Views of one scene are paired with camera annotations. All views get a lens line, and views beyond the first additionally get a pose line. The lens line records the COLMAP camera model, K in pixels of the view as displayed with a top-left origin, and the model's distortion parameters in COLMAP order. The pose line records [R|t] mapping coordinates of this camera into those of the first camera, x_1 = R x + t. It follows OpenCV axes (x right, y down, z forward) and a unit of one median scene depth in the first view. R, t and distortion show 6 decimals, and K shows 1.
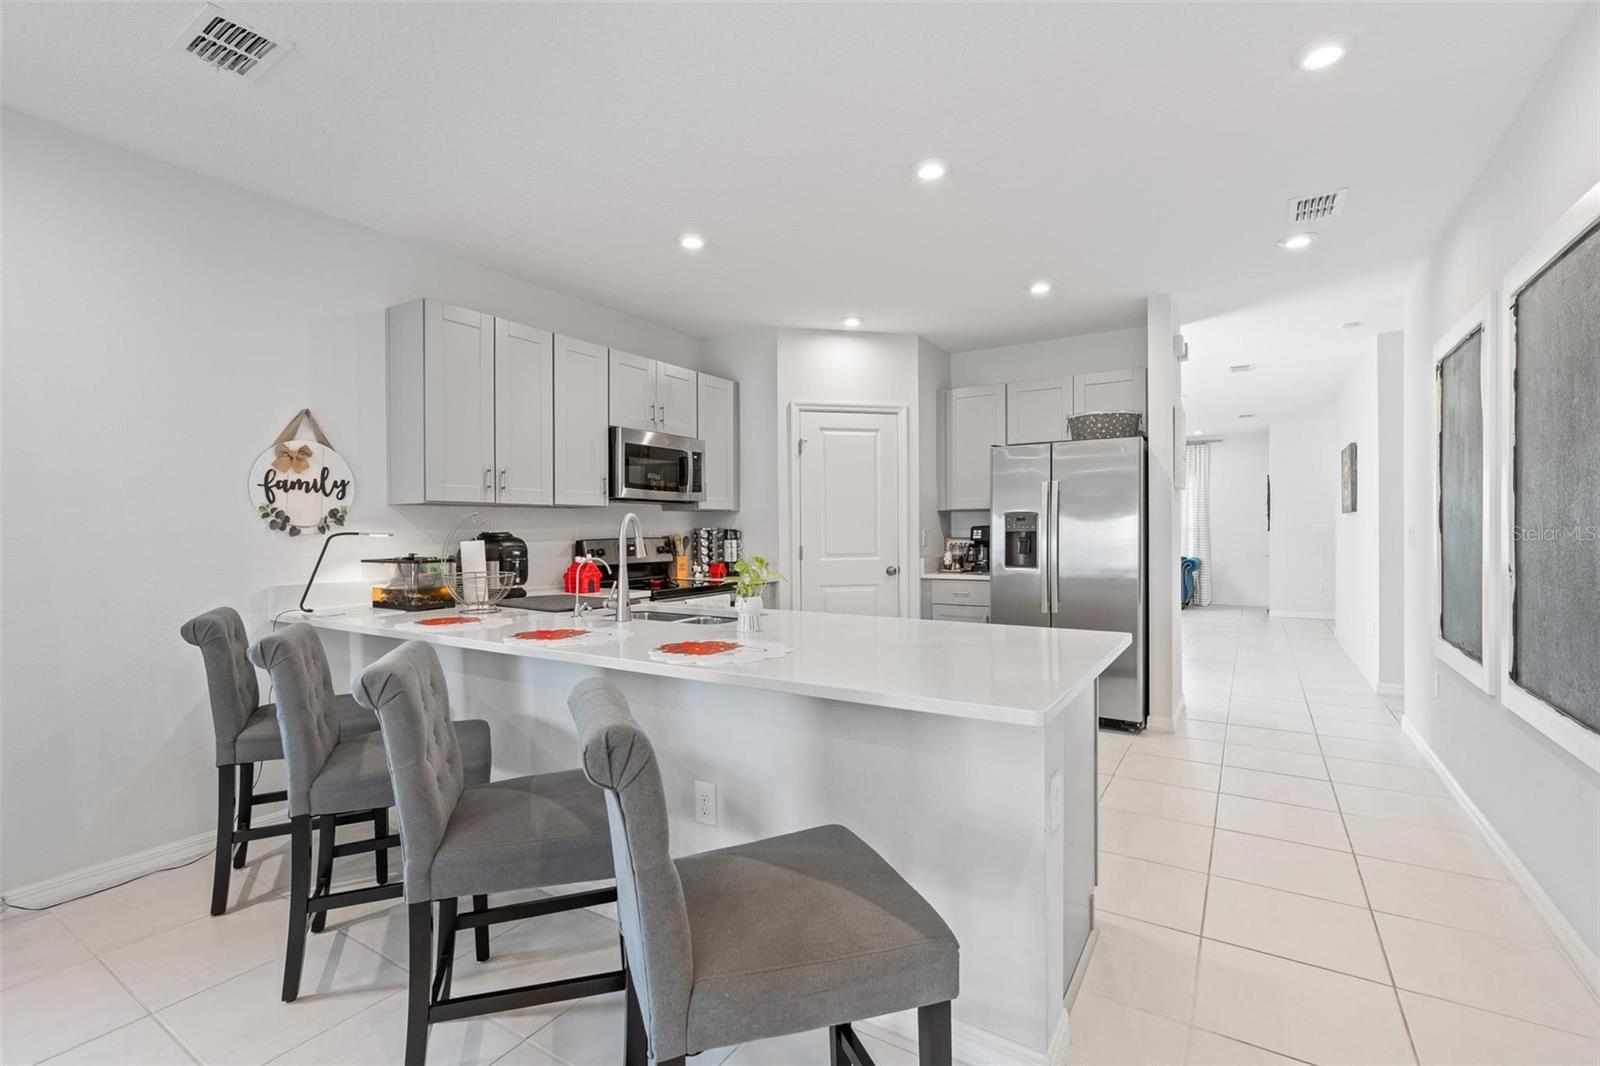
lens RADIAL K [[719.0, 0, 796.6], [0, 719.0, 534.8], [0, 0, 1]] dist [-0.004412, 0.000289]
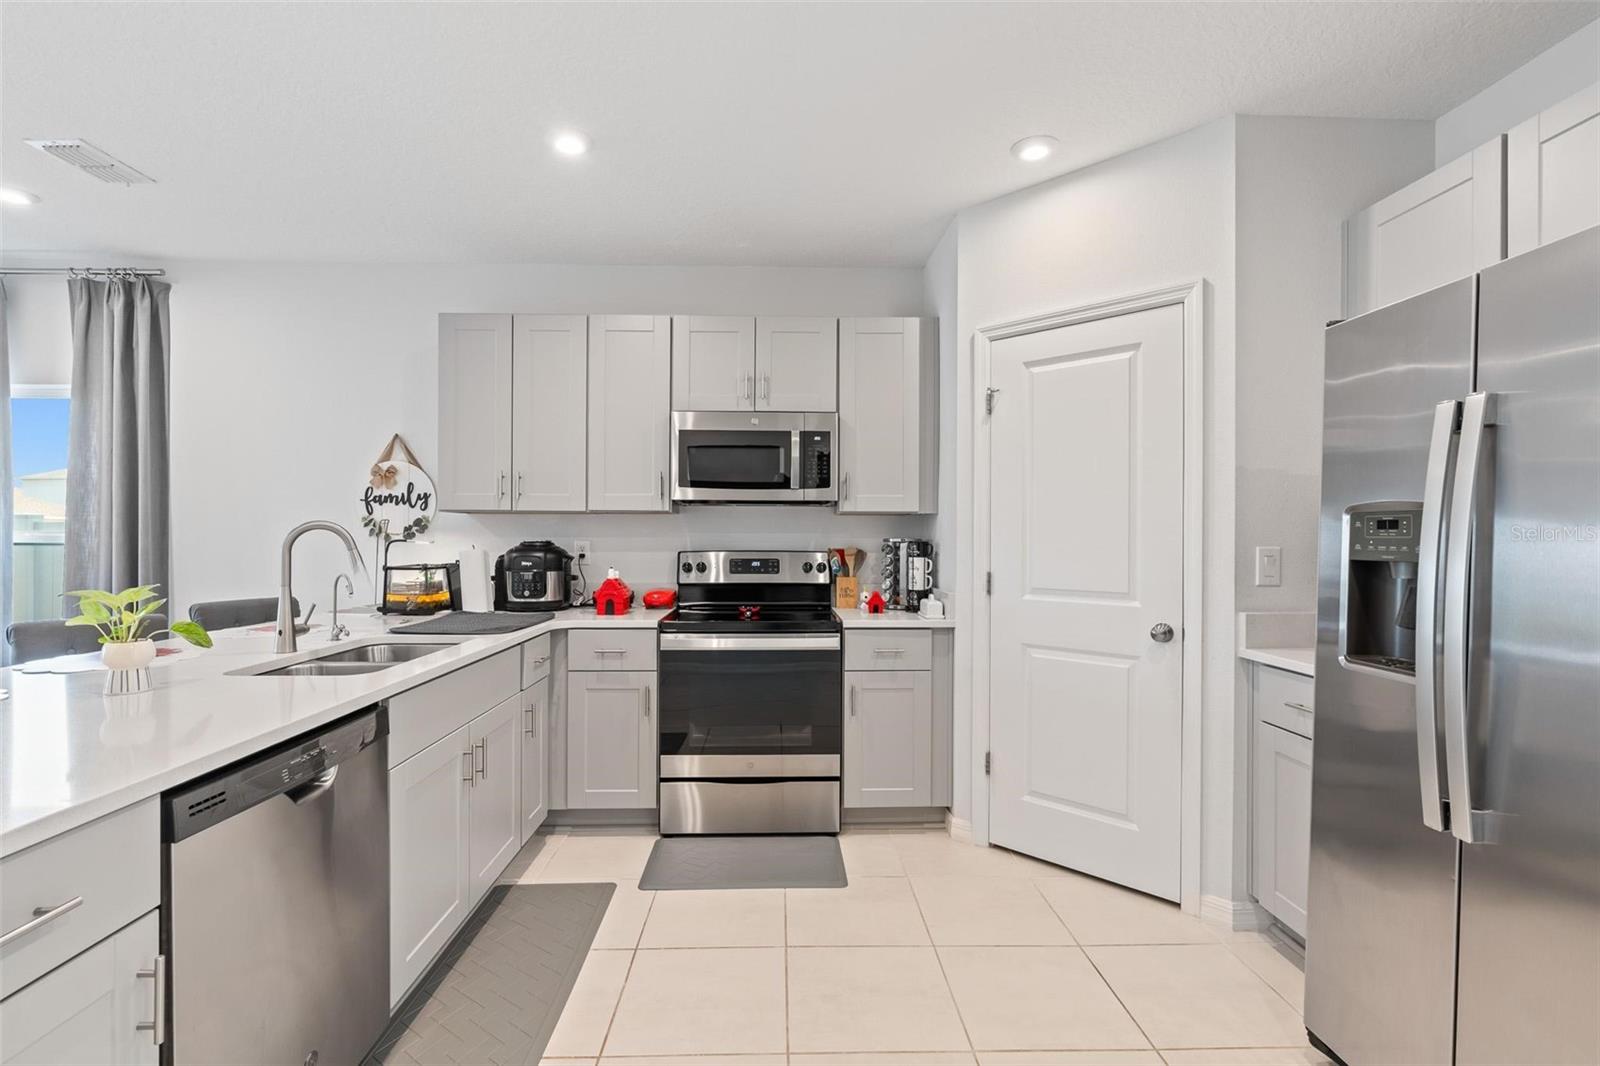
lens RADIAL K [[720.0, 0, 793.8], [0, 720.0, 538.4], [0, 0, 1]] dist [-0.009044, 0.000513]
pose [[0.557101, 0.011362, -0.830367, 0.456850], [-0.015369, 0.999876, 0.003370, -0.012633], [0.830303, 0.010885, 0.557207, 0.616647]]
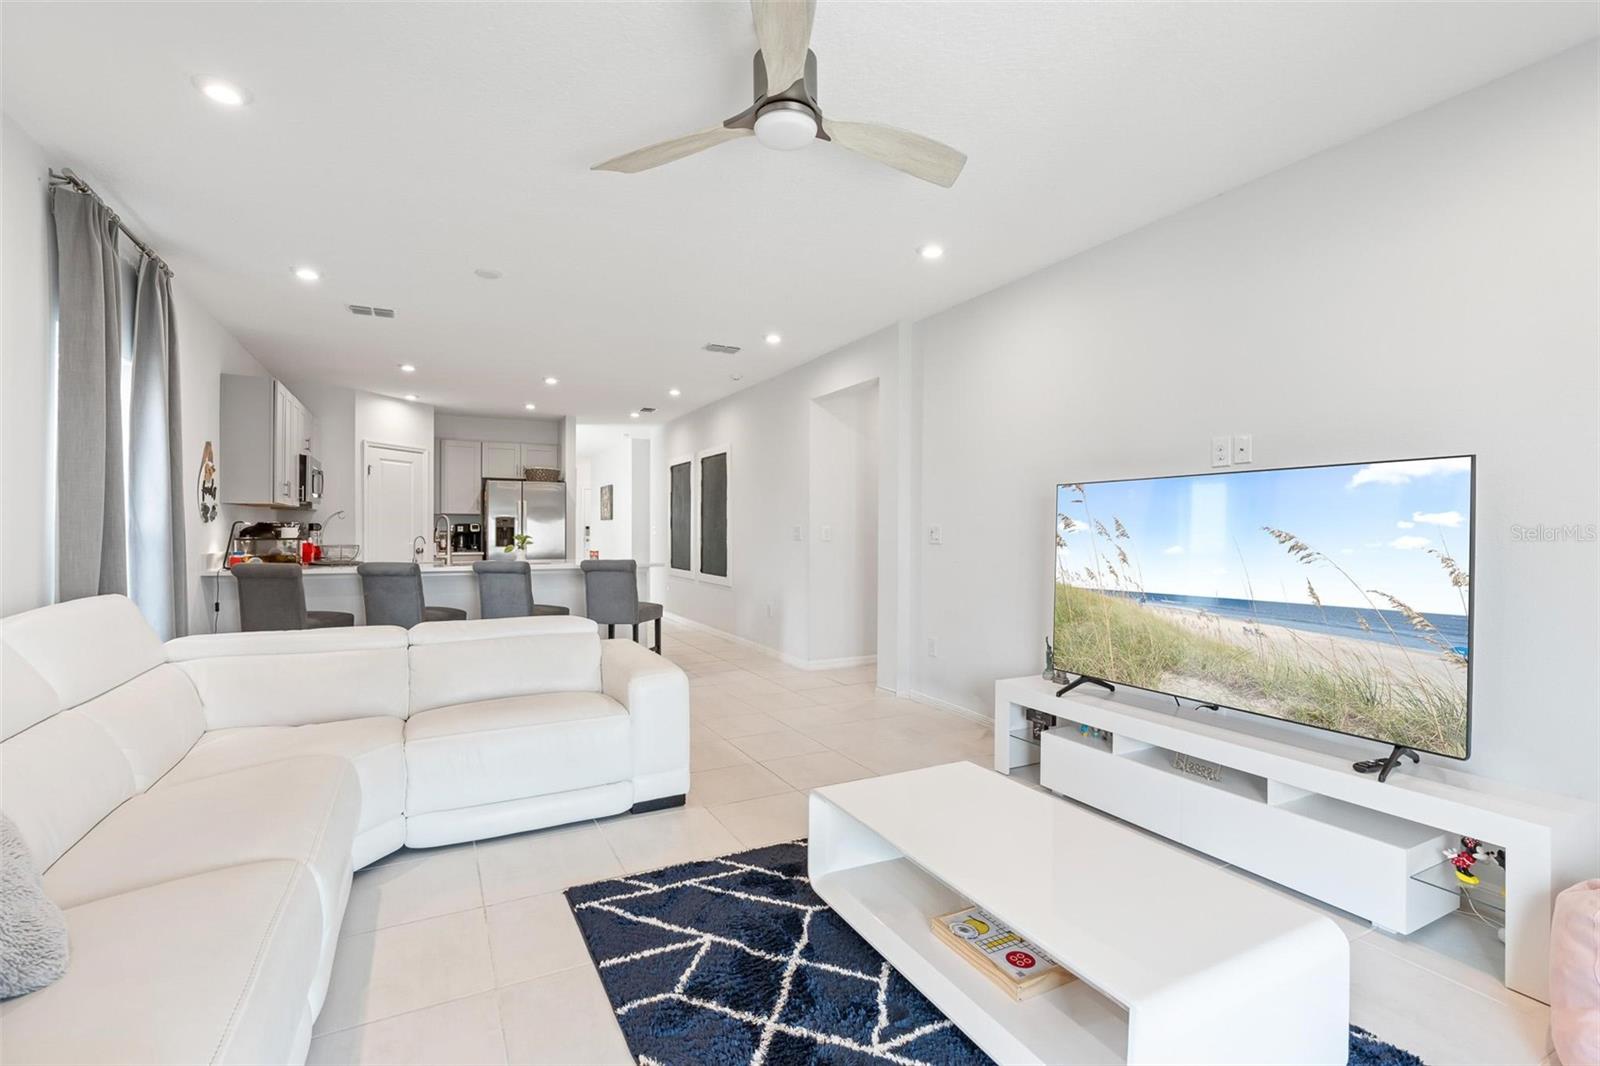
lens RADIAL K [[715.2, 0, 799.2], [0, 715.2, 537.3], [0, 0, 1]] dist [-0.004748, -0.000123]
pose [[0.499667, 0.001153, 0.866217, -0.965147], [-0.001637, 0.999999, -0.000387, 0.022252], [-0.866216, -0.001225, 0.499668, -0.621012]]
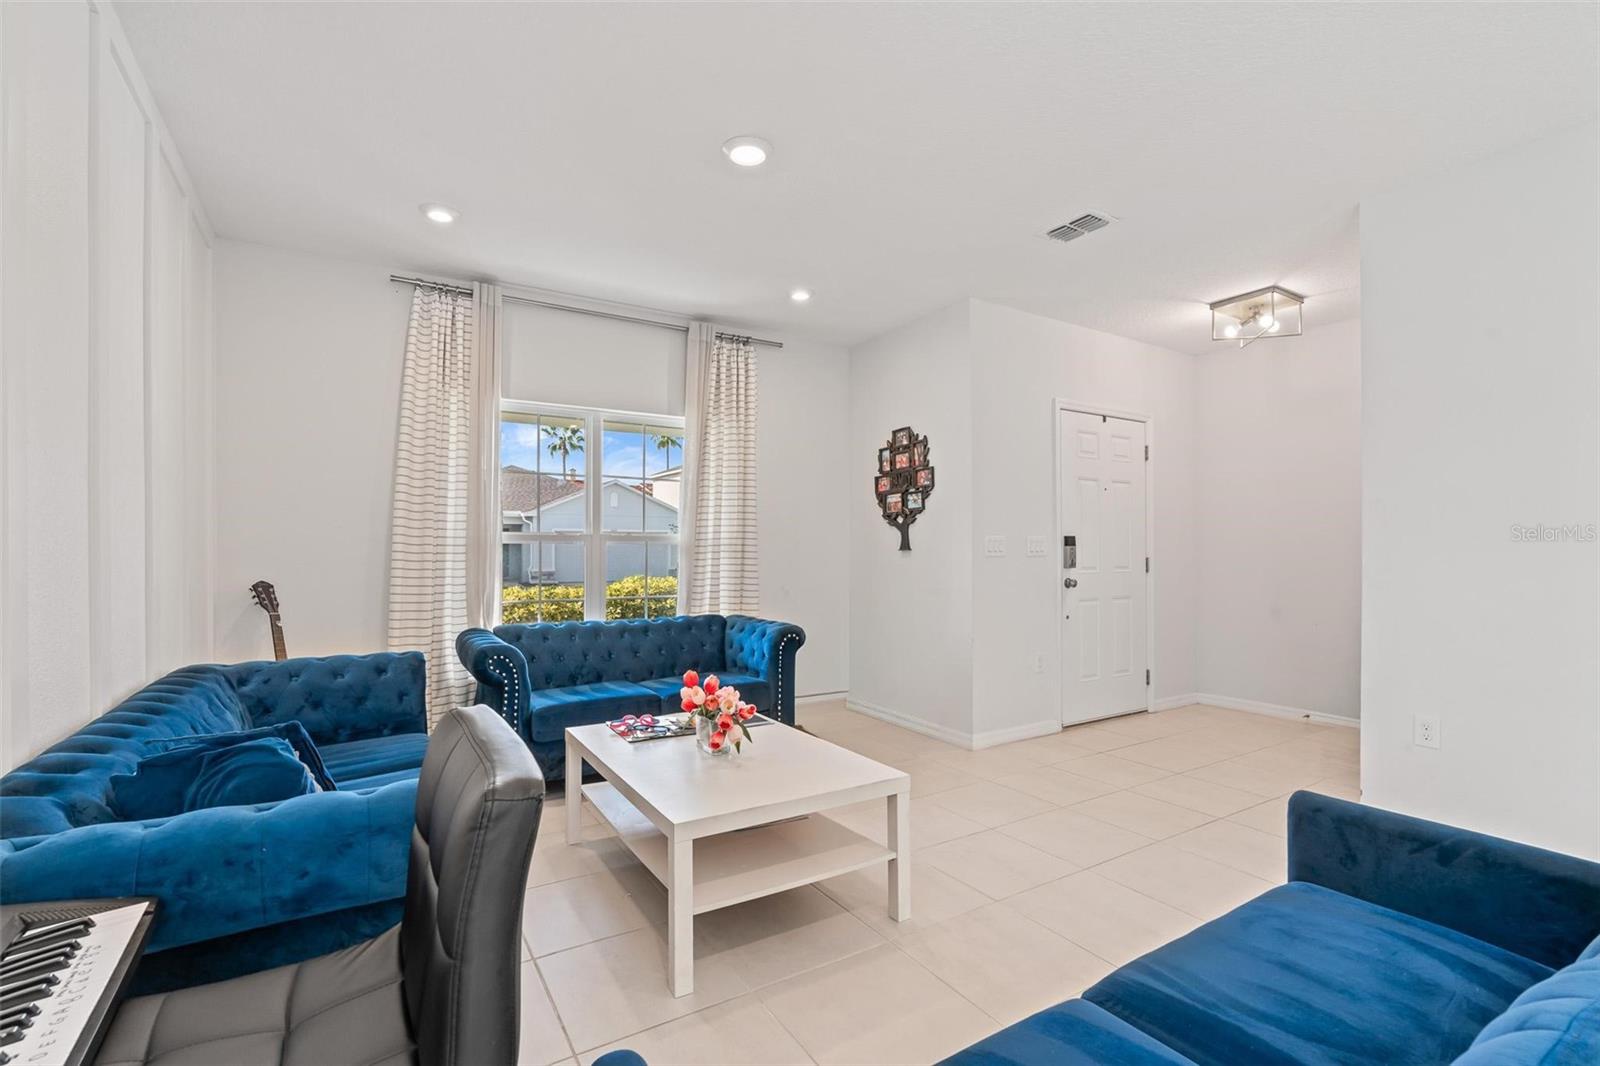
lens RADIAL K [[721.2, 0, 802.1], [0, 721.2, 549.1], [0, 0, 1]] dist [-0.005765, 0.000797]
pose [[0.426927, 0.006787, 0.904261, 0.515071], [0.006643, 0.999921, -0.010642, -0.004161], [-0.904262, 0.010550, 0.426848, 2.071209]]
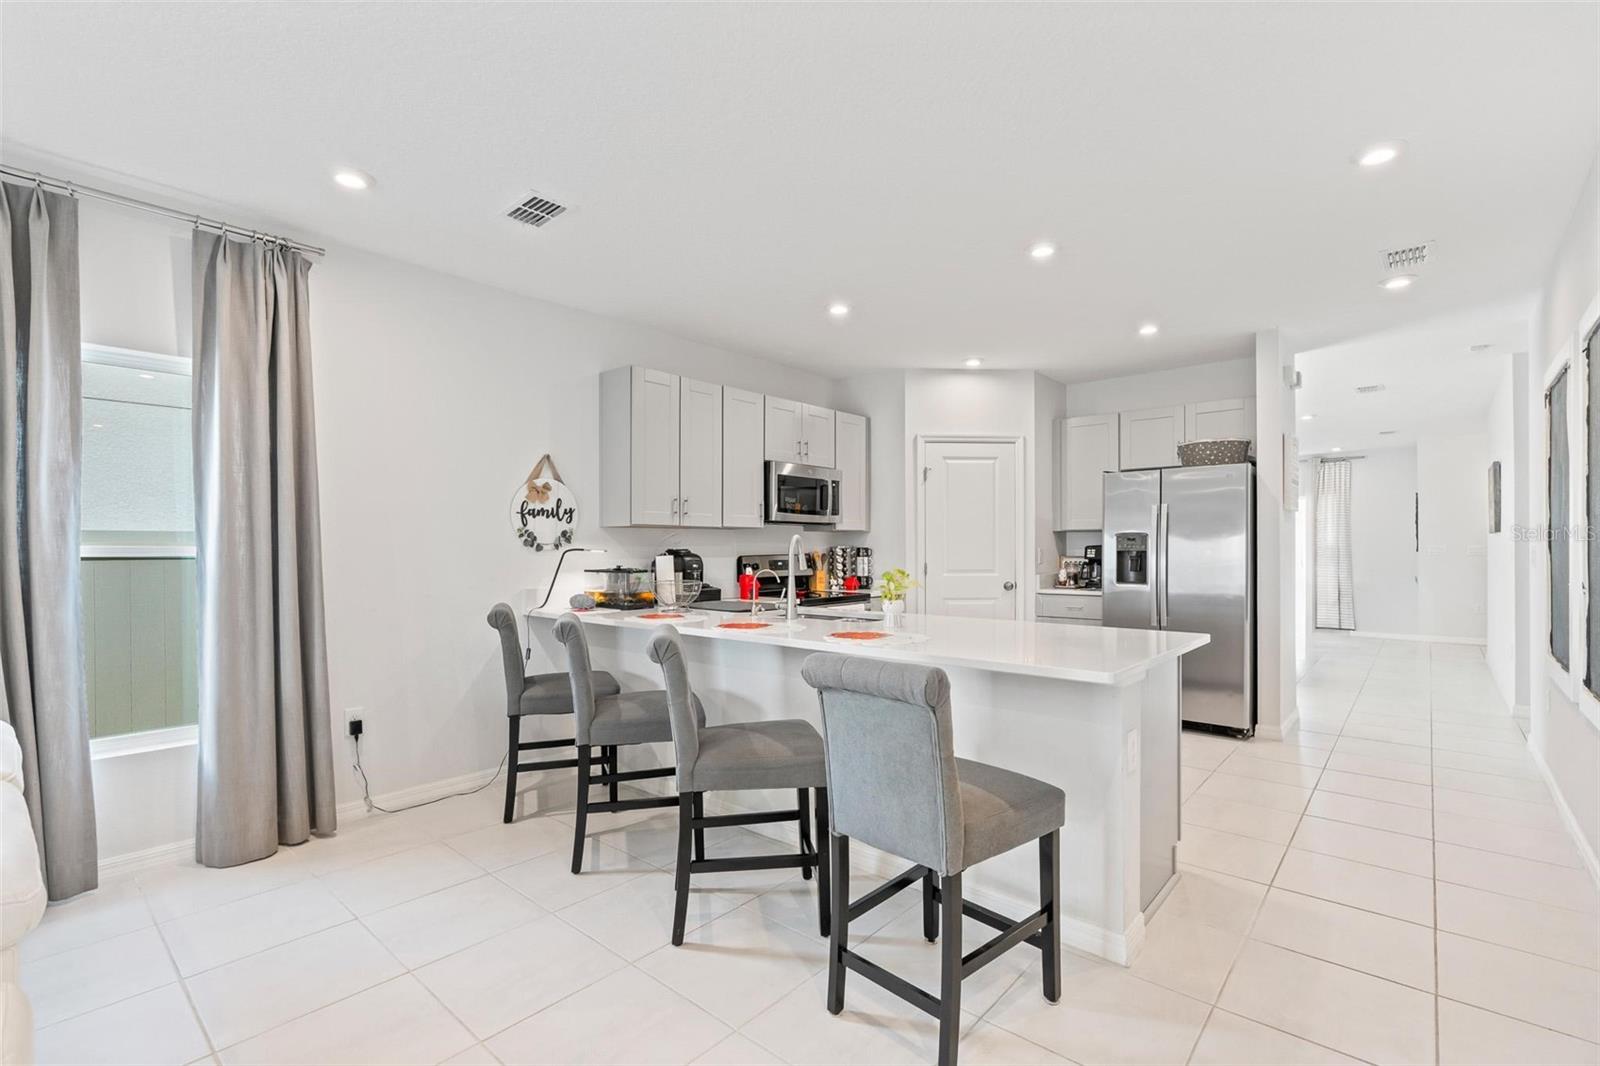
lens RADIAL K [[721.2, 0, 802.1], [0, 721.2, 549.1], [0, 0, 1]] dist [-0.005765, 0.000797]
pose [[0.988780, 0.004432, -0.149311, -0.018695], [-0.005267, 0.999973, -0.005201, 0.001317], [0.149284, 0.005929, 0.988777, -0.159475]]
